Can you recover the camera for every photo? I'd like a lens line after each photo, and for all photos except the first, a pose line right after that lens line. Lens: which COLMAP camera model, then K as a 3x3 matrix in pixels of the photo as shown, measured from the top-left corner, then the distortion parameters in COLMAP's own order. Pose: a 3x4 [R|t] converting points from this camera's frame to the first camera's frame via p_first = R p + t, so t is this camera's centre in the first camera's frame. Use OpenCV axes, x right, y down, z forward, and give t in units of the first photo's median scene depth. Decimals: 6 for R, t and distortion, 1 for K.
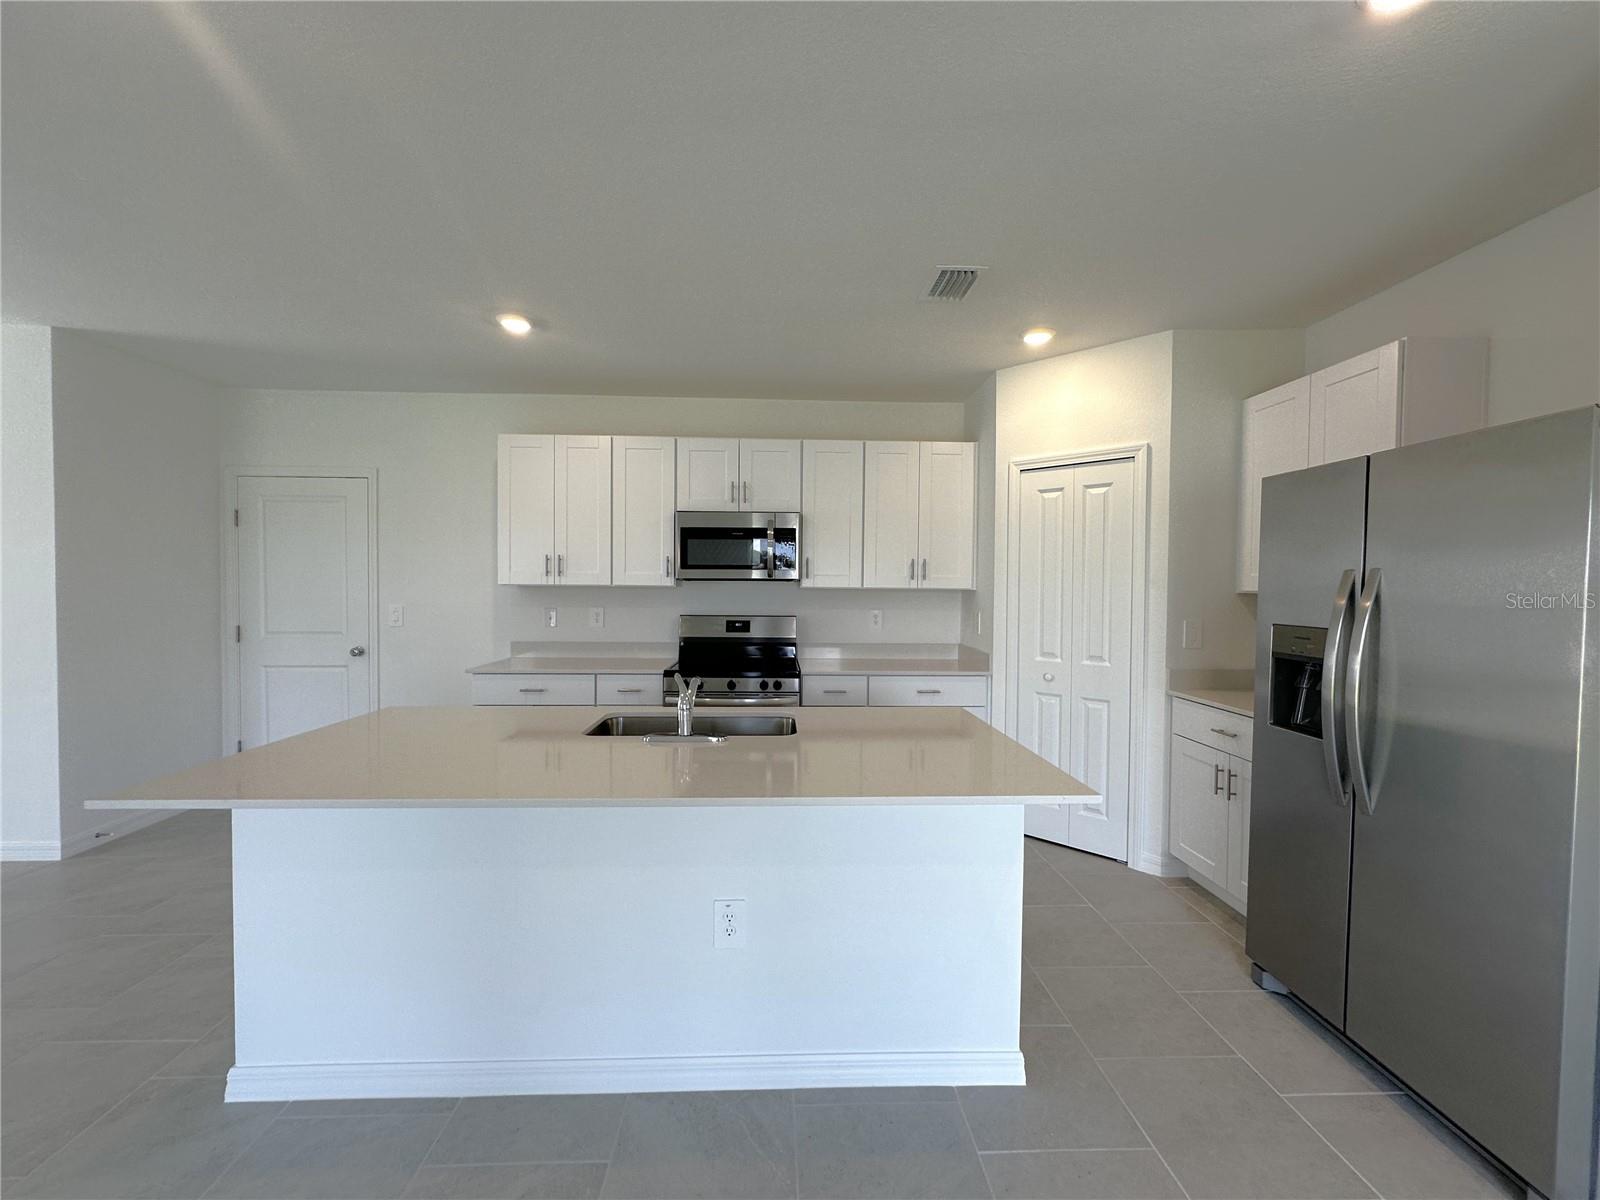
lens RADIAL K [[641.0, 0, 800.0], [0, 641.0, 592.4], [0, 0, 1]] dist [-0.000889, -0.000211]
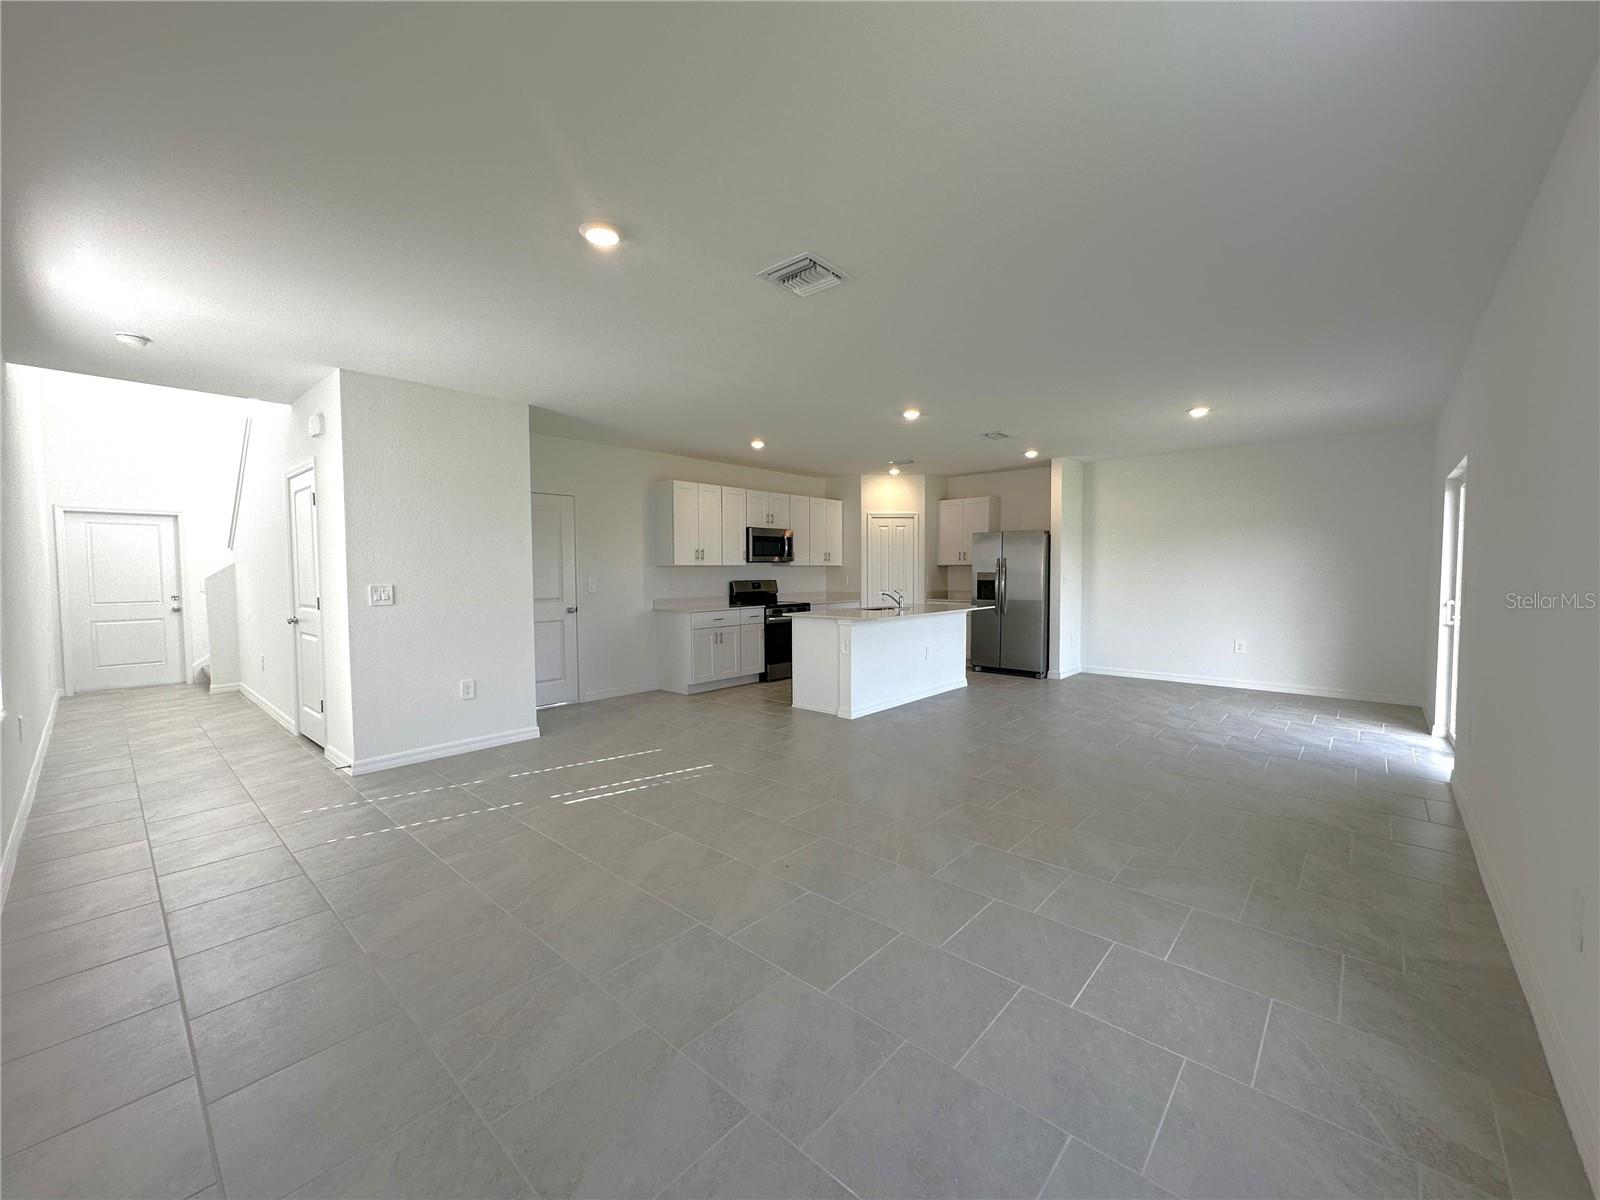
lens RADIAL K [[635.4, 0, 800.0], [0, 635.4, 600.0], [0, 0, 1]] dist [-0.000830, -0.000088]
pose [[0.698478, -0.047469, 0.714055, -1.481000], [0.015172, 0.998556, 0.051541, -0.001786], [-0.715470, -0.025166, 0.698190, -0.474925]]
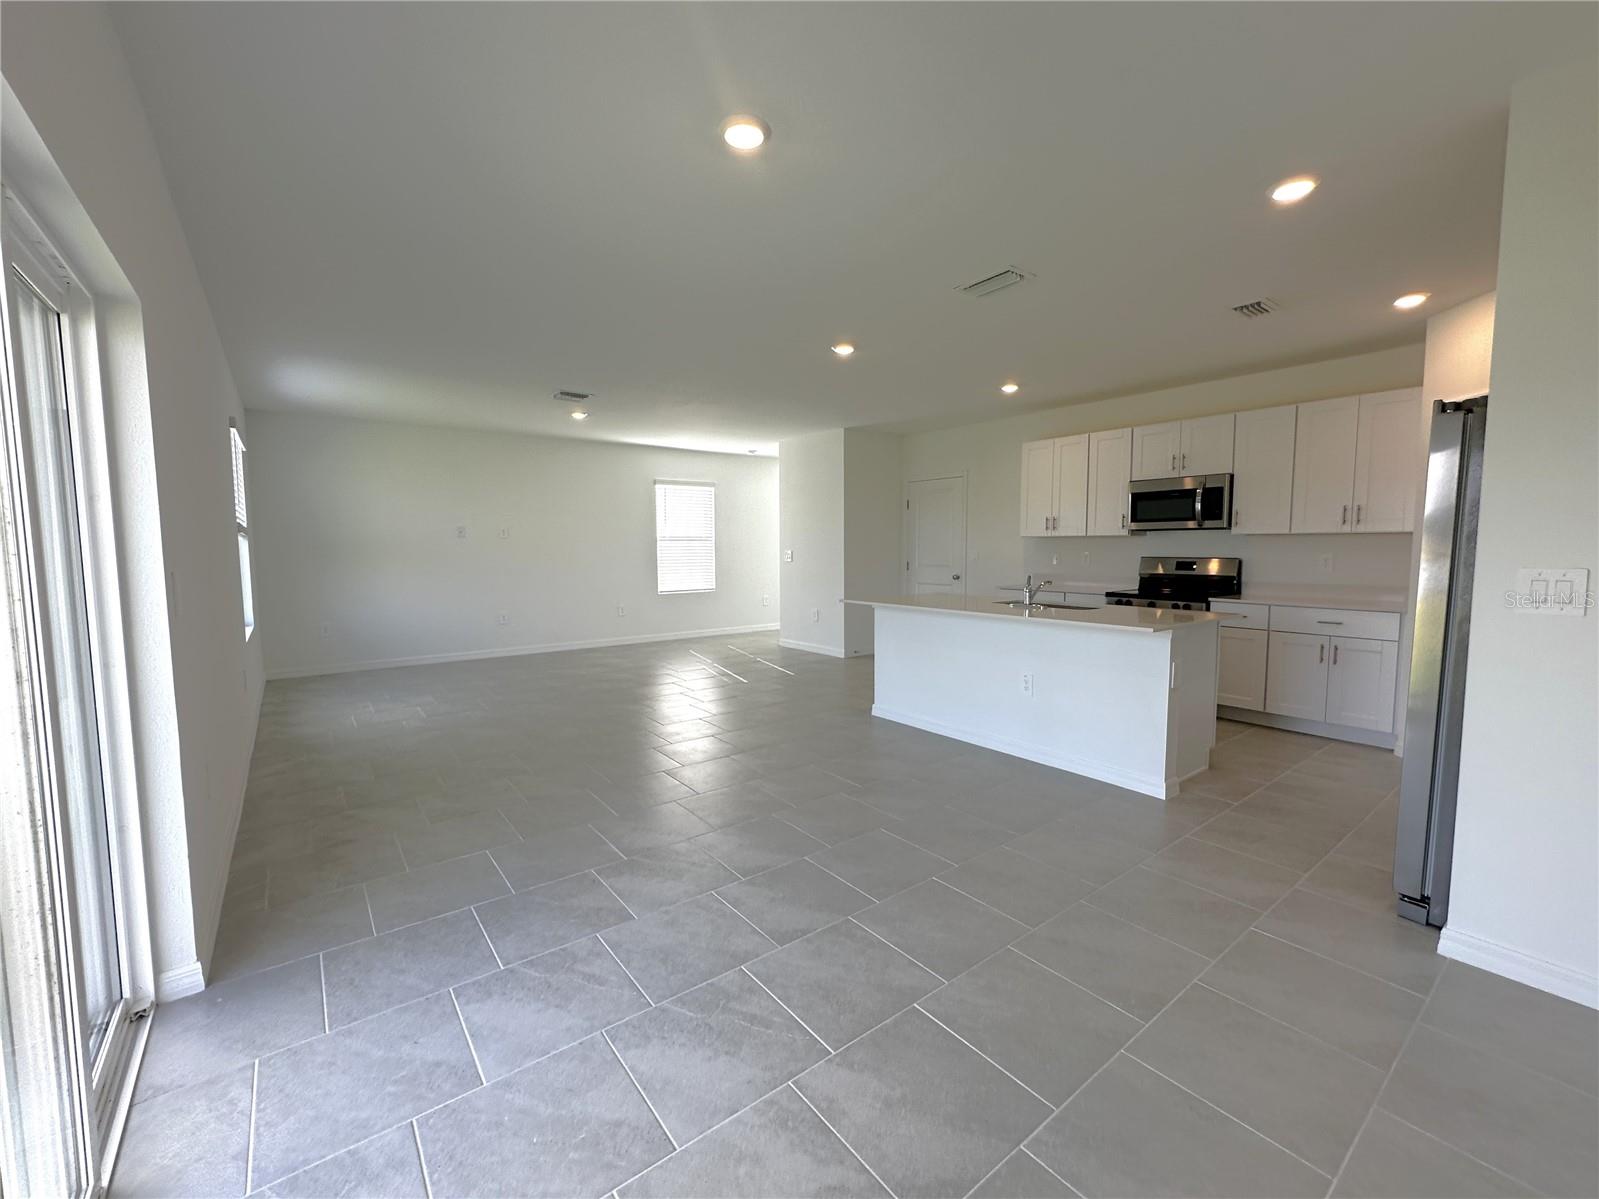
lens RADIAL K [[658.1, 0, 799.5], [0, 658.1, 599.5], [0, 0, 1]] dist [-0.000884, -0.000036]
pose [[0.575865, 0.055778, -0.815640, 0.573519], [0.002260, 0.997557, 0.069815, 0.028047], [0.817542, -0.042048, 0.574332, -0.419066]]
